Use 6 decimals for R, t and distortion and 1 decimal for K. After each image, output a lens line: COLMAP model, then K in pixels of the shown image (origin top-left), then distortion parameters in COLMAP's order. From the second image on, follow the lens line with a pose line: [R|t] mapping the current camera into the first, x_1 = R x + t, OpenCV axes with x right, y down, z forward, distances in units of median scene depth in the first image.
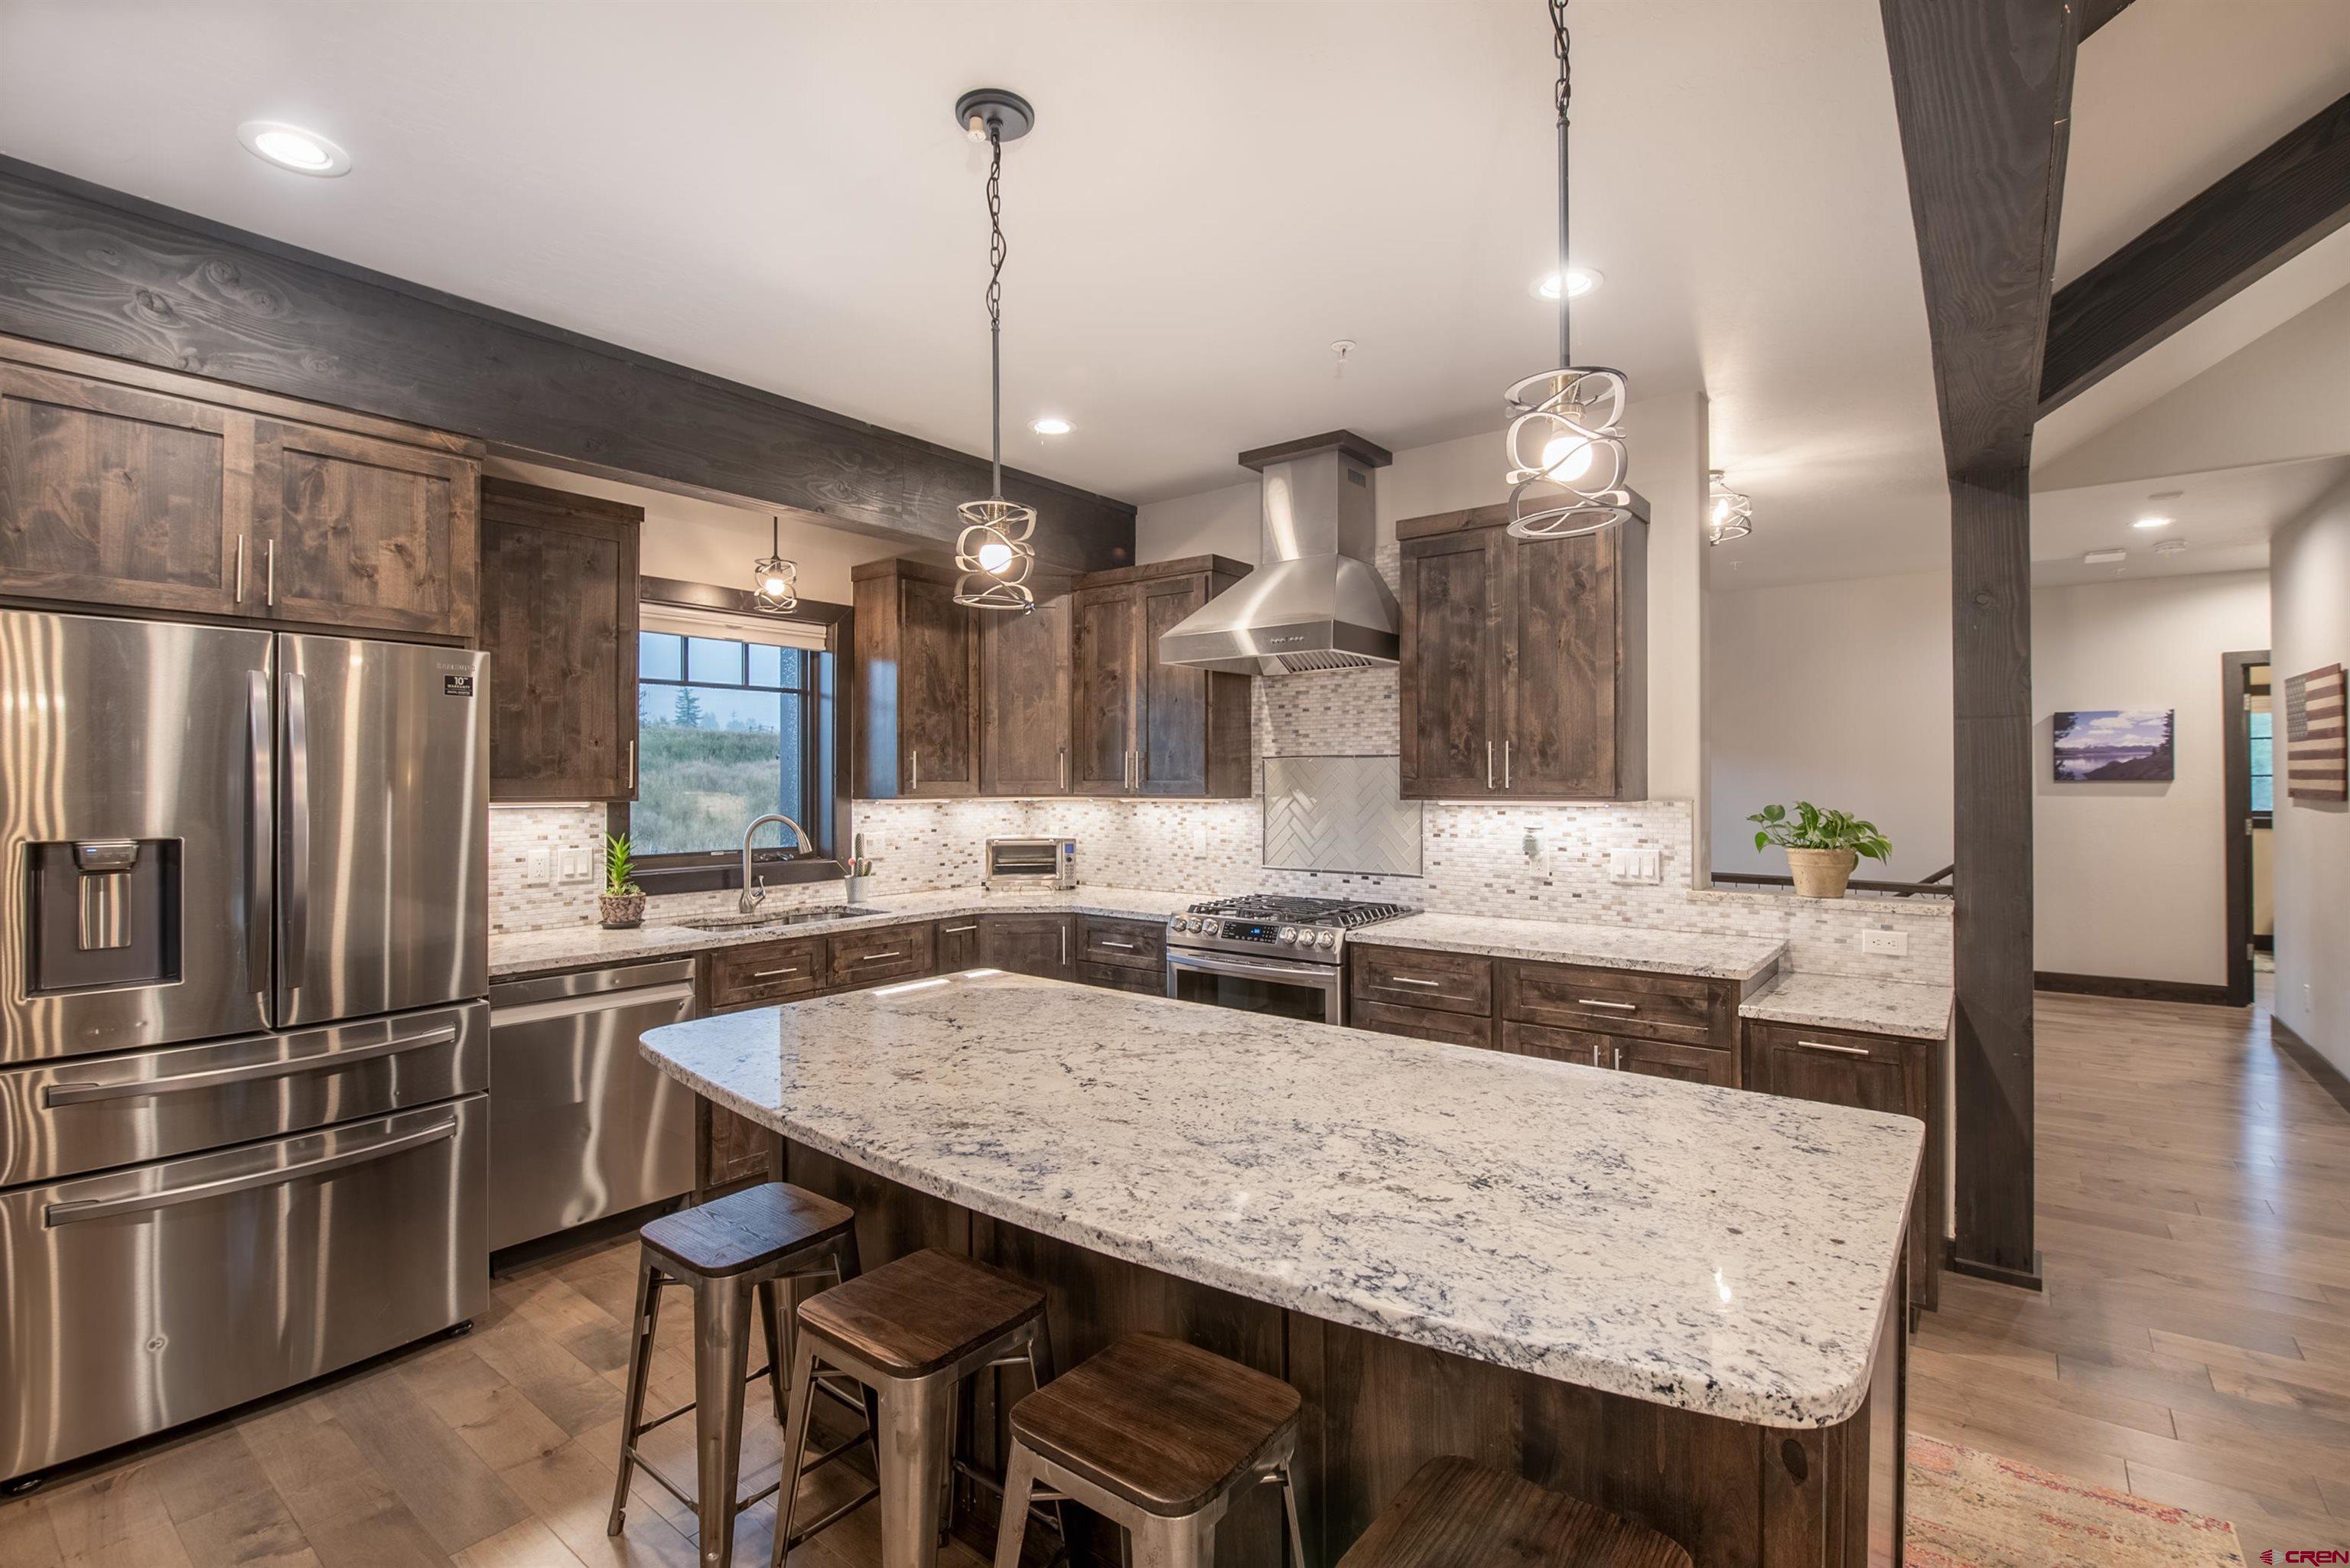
lens RADIAL K [[1093.5, 0, 1165.0], [0, 1093.5, 771.7], [0, 0, 1]] dist [-0.012767, -0.001656]
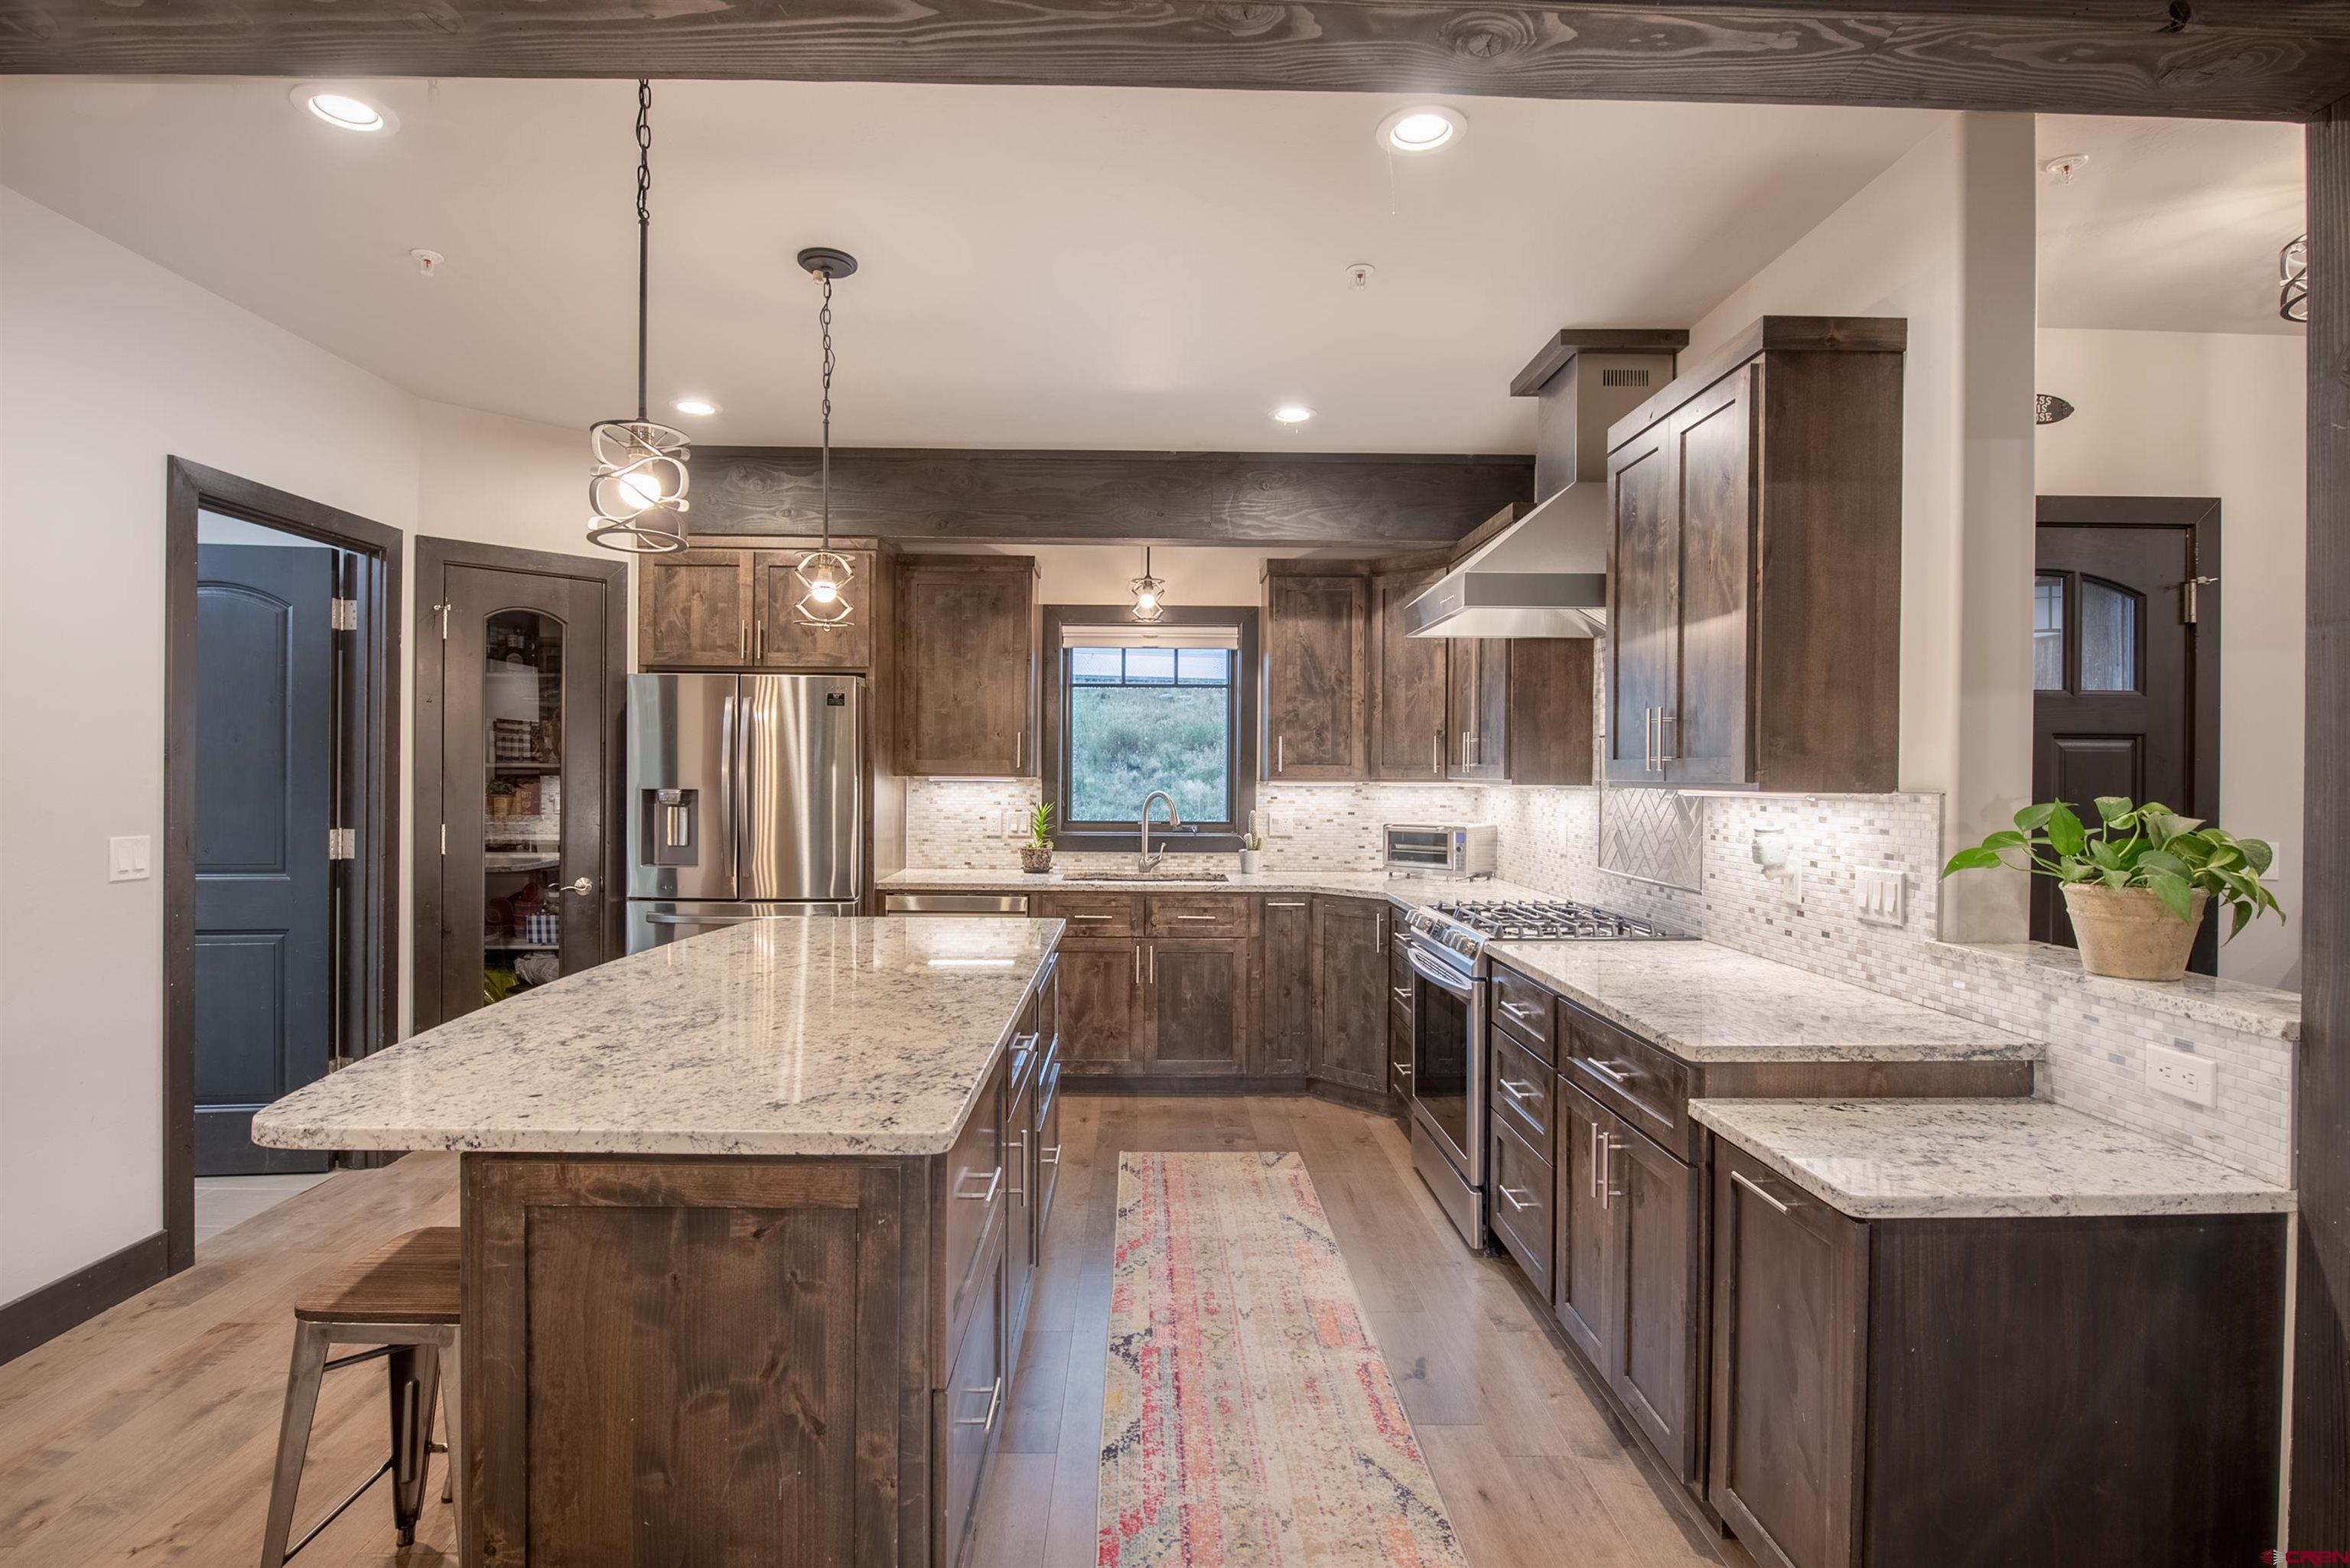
lens RADIAL K [[1139.4, 0, 1160.5], [0, 1139.4, 779.3], [0, 0, 1]] dist [-0.014353, 0.001548]
pose [[0.614708, 0.010997, -0.788678, 0.691380], [-0.001862, 0.999920, 0.012491, 0.011209], [0.788753, -0.006210, 0.614680, 0.261776]]
